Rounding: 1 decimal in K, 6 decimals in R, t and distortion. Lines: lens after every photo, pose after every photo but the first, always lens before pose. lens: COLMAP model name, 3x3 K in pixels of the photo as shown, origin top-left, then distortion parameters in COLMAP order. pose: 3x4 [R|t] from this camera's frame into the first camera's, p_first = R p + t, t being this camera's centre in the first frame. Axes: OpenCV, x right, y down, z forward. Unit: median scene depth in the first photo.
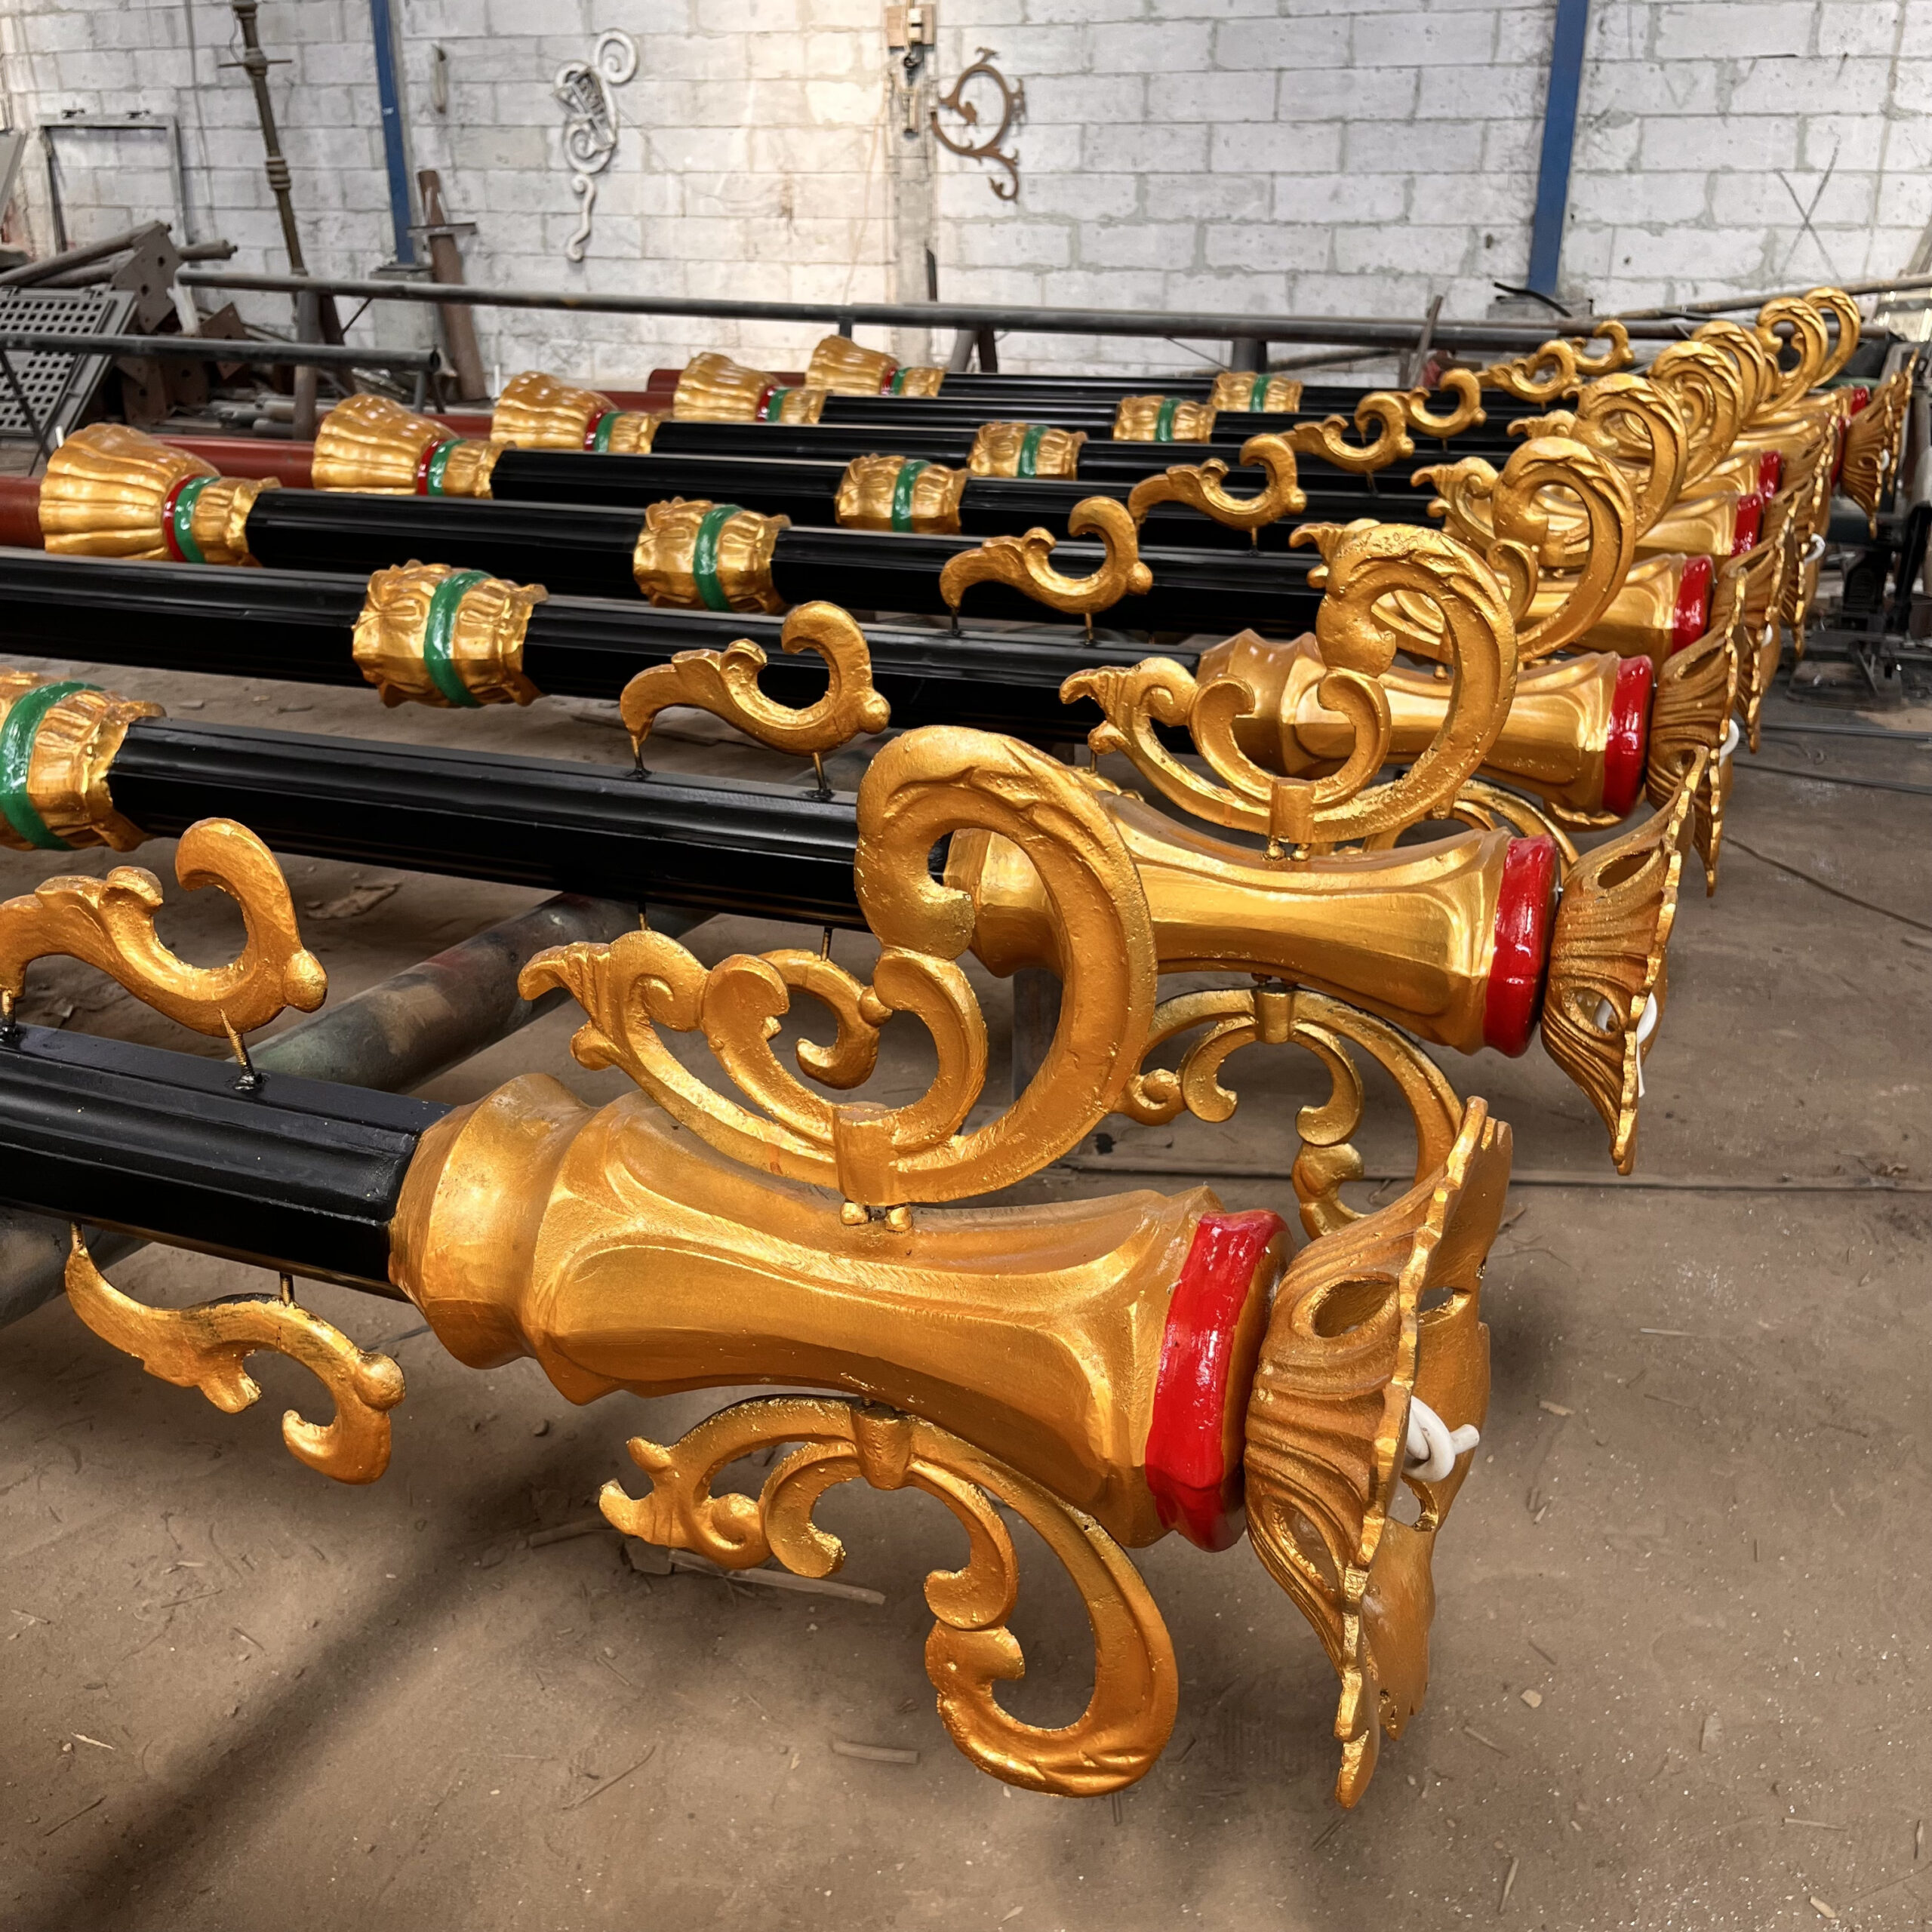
lens RADIAL K [[2003.4, 0, 968.7], [0, 2003.4, 966.0], [0, 0, 1]] dist [0.023443, 0.000000]
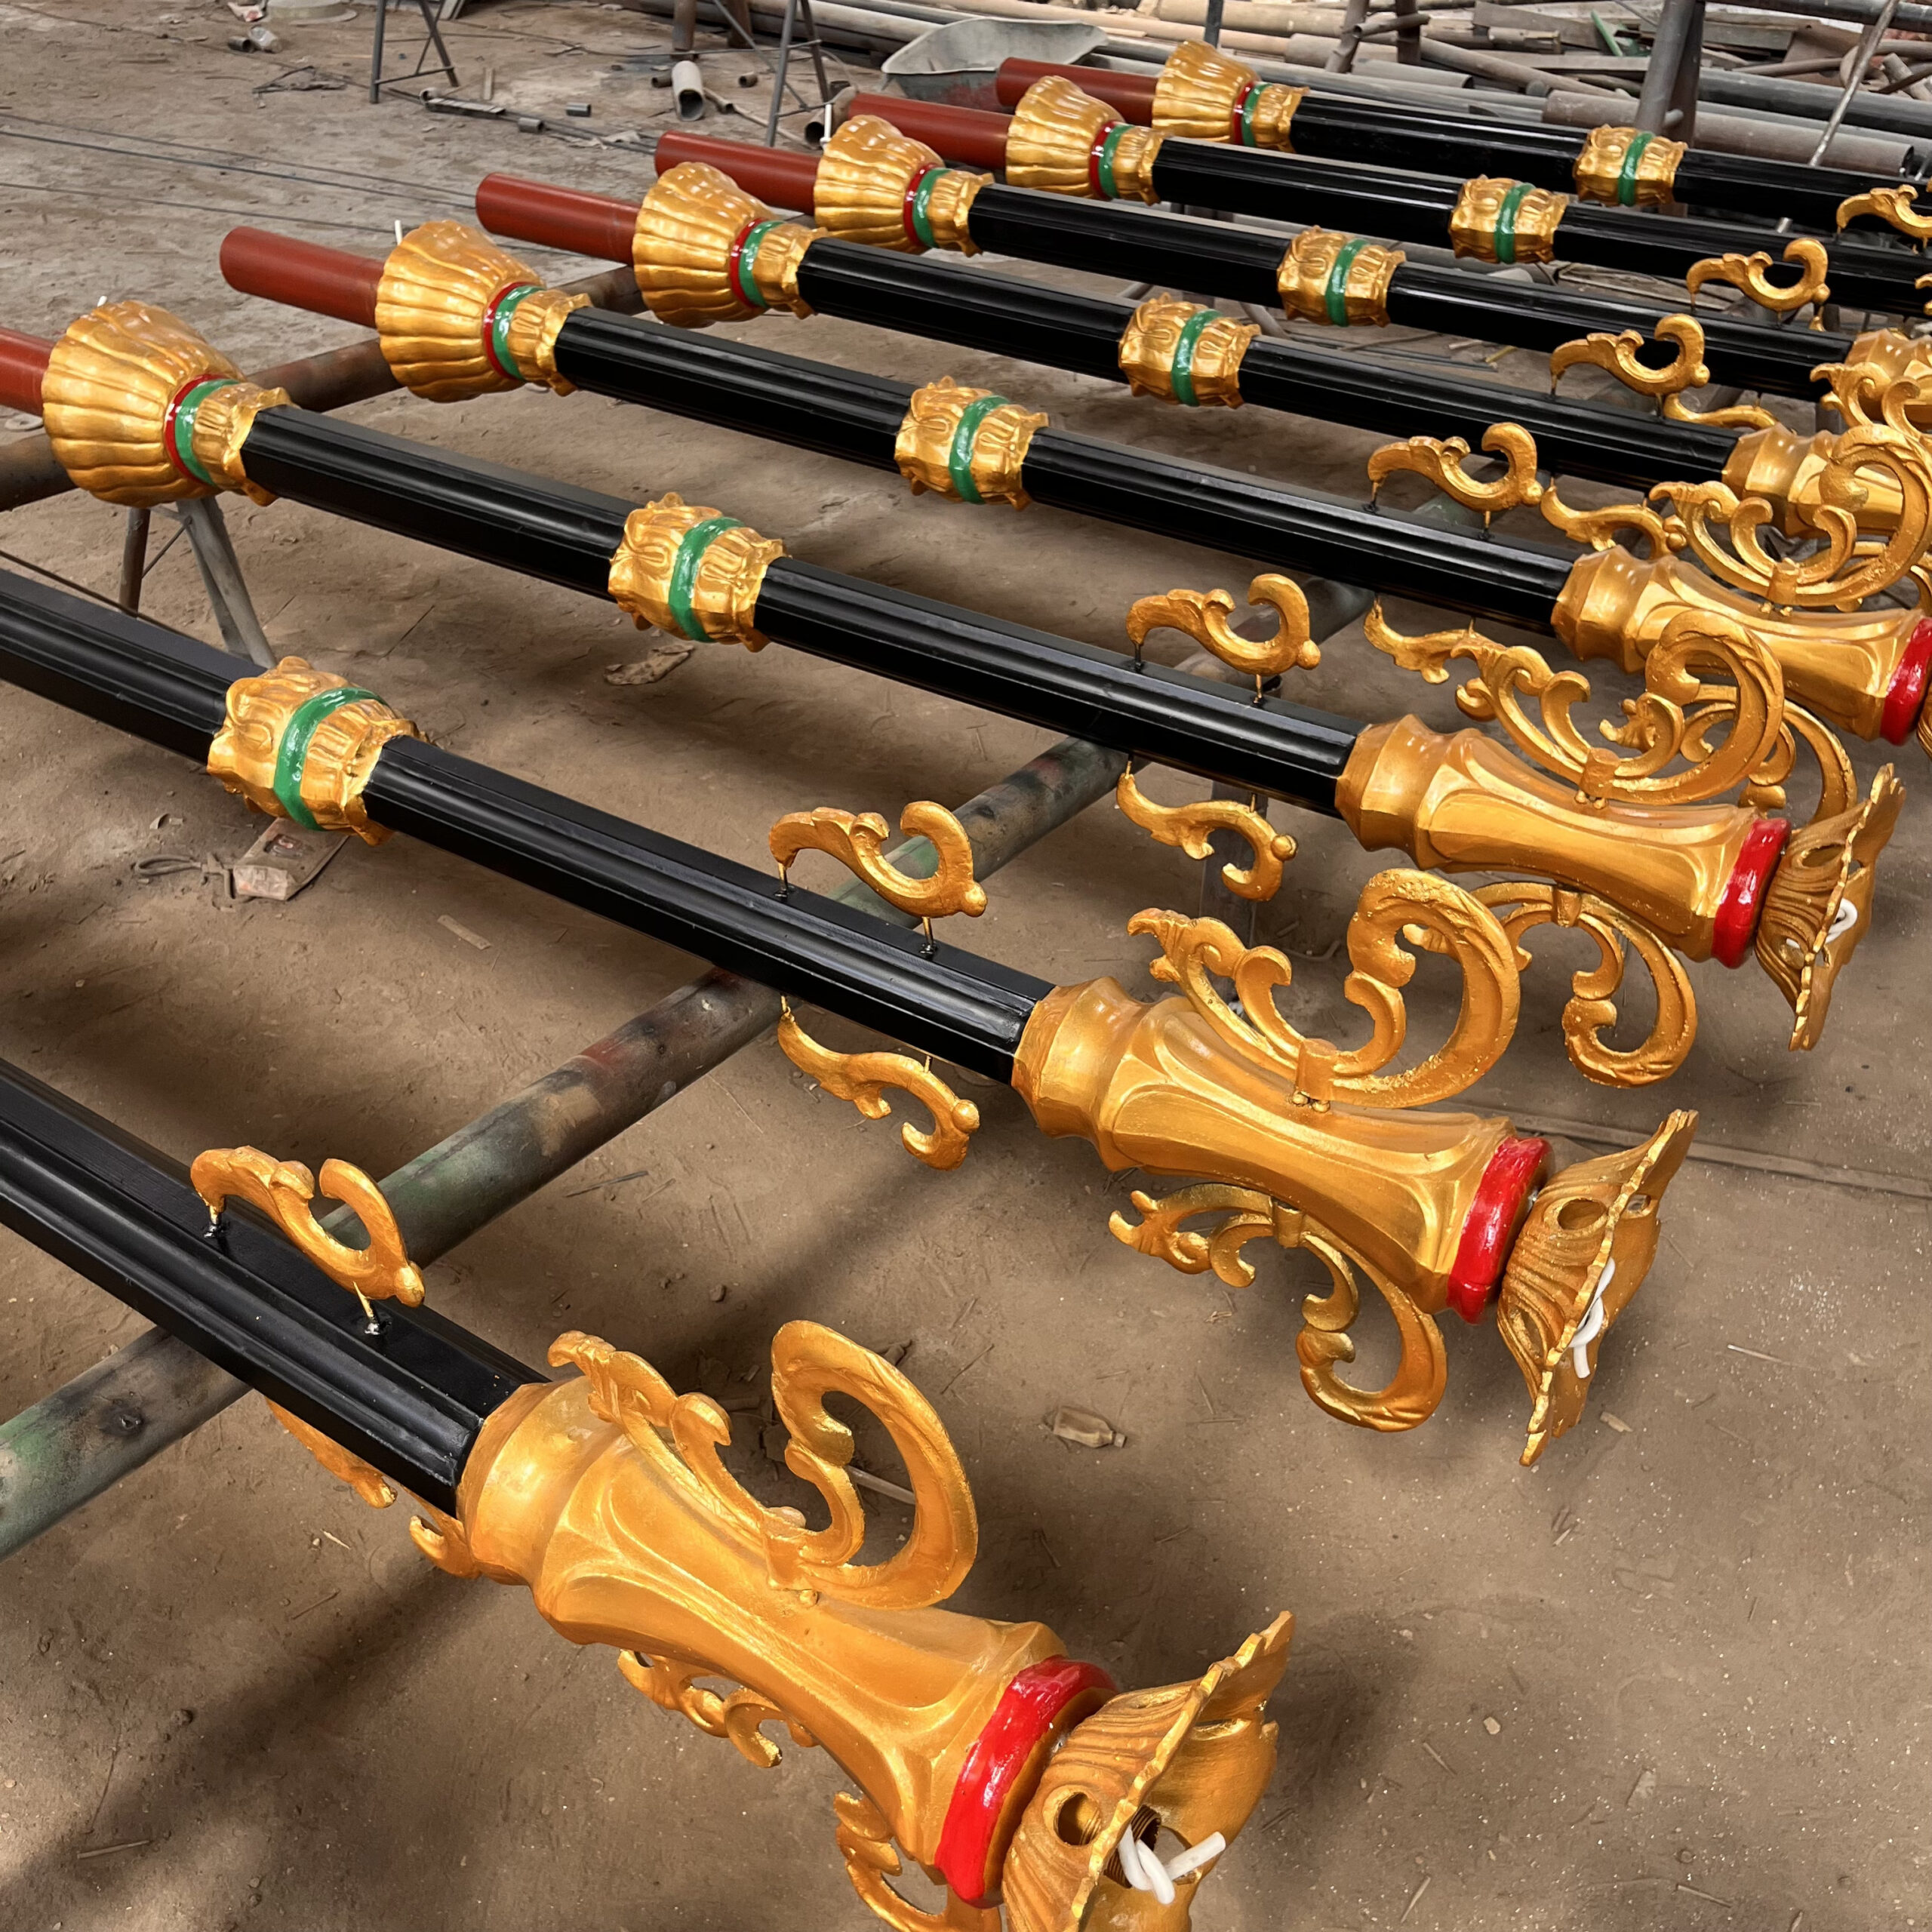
lens RADIAL K [[2003.4, 0, 959.2], [0, 2003.4, 963.9], [0, 0, 1]] dist [0.023443, 0.000000]
pose [[0.977666, 0.131280, -0.164117, 0.087331], [-0.091513, 0.968905, 0.229886, -0.228096], [0.189193, -0.209733, 0.959280, -0.055512]]
